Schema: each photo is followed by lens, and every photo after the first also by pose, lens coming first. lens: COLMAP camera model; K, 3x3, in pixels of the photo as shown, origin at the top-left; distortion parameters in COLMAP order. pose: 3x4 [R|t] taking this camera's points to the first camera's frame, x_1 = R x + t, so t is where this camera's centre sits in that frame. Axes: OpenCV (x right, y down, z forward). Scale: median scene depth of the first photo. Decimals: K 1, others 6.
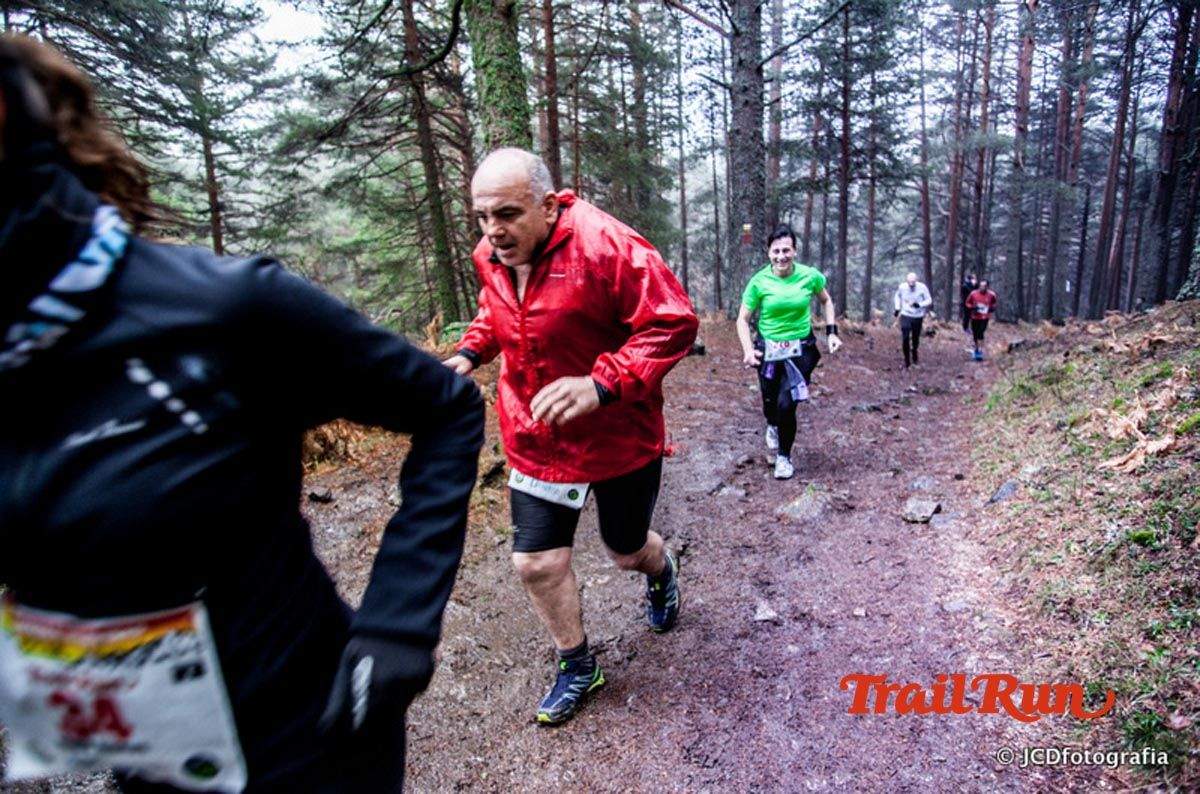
lens RADIAL K [[730.4, 0, 606.8], [0, 730.4, 404.3], [0, 0, 1]] dist [-0.098698, 0.053429]
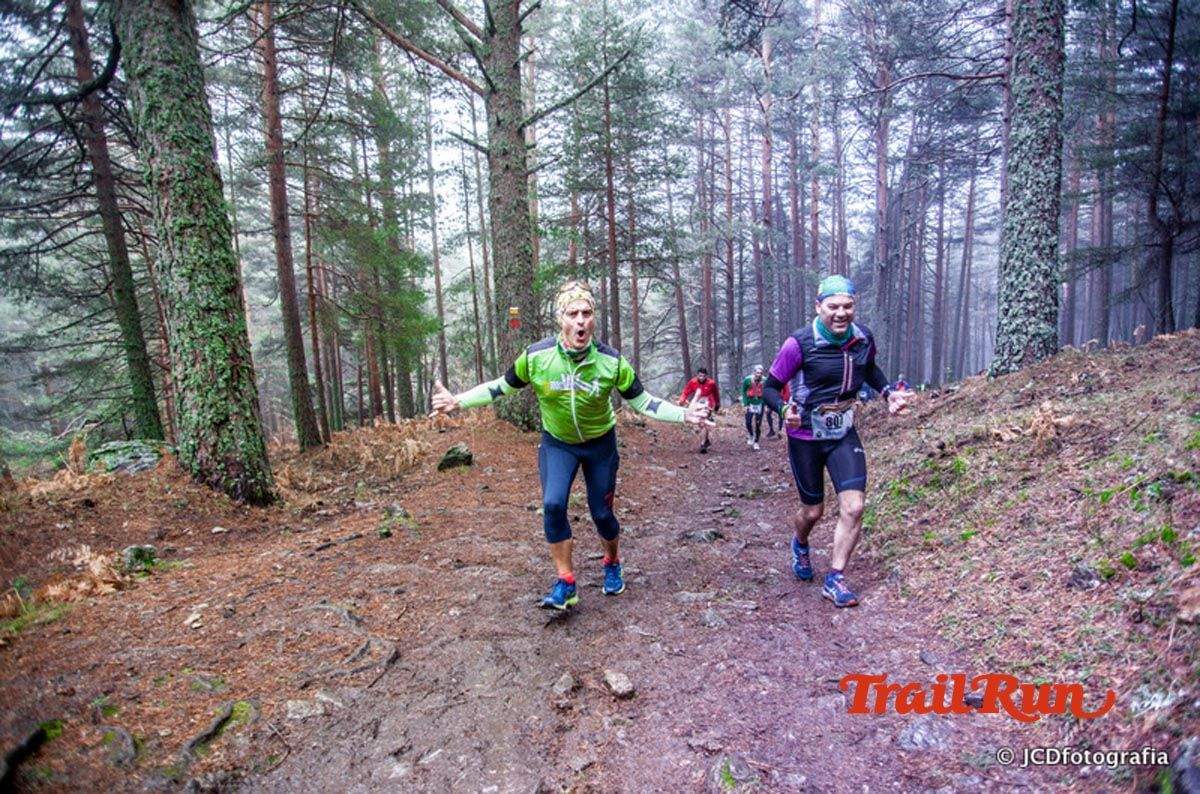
lens RADIAL K [[731.3, 0, 606.5], [0, 731.3, 404.6], [0, 0, 1]] dist [-0.096210, 0.056834]
pose [[0.947763, -0.037936, 0.316710, 0.014634], [0.078469, 0.990119, -0.116221, -0.018581], [-0.309172, 0.135002, 0.941375, 0.124332]]
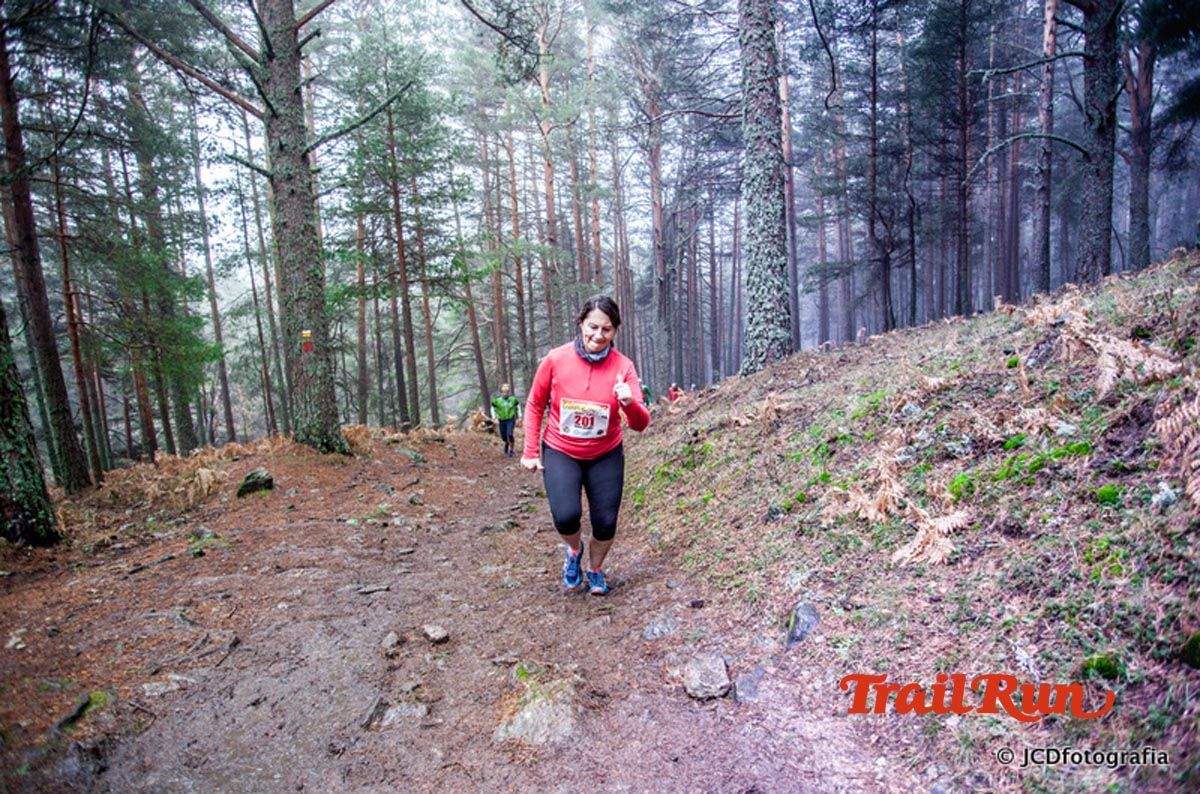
lens RADIAL K [[732.8, 0, 606.2], [0, 732.8, 406.1], [0, 0, 1]] dist [-0.098425, 0.059599]
pose [[0.823574, -0.082827, 0.561128, -0.000744], [0.167736, 0.980599, -0.101443, -0.009647], [-0.541839, 0.177667, 0.821489, 0.086313]]
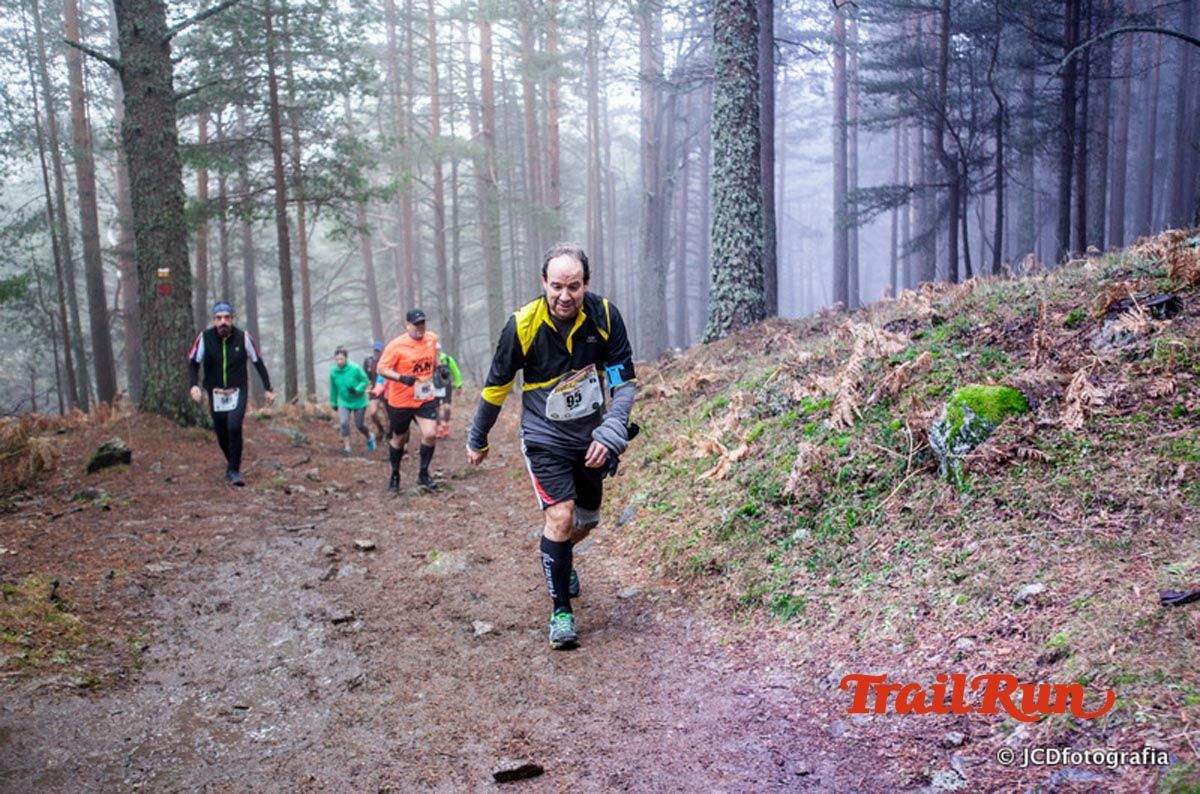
lens RADIAL K [[1213.8, 0, 600.0], [0, 1213.8, 397.0], [0, 0, 1]] dist [-0.038862, 0.104583]
pose [[0.814792, -0.064446, 0.576161, -0.095778], [0.140677, 0.986079, -0.088644, 0.019374], [-0.562427, 0.153279, 0.812515, -0.090653]]
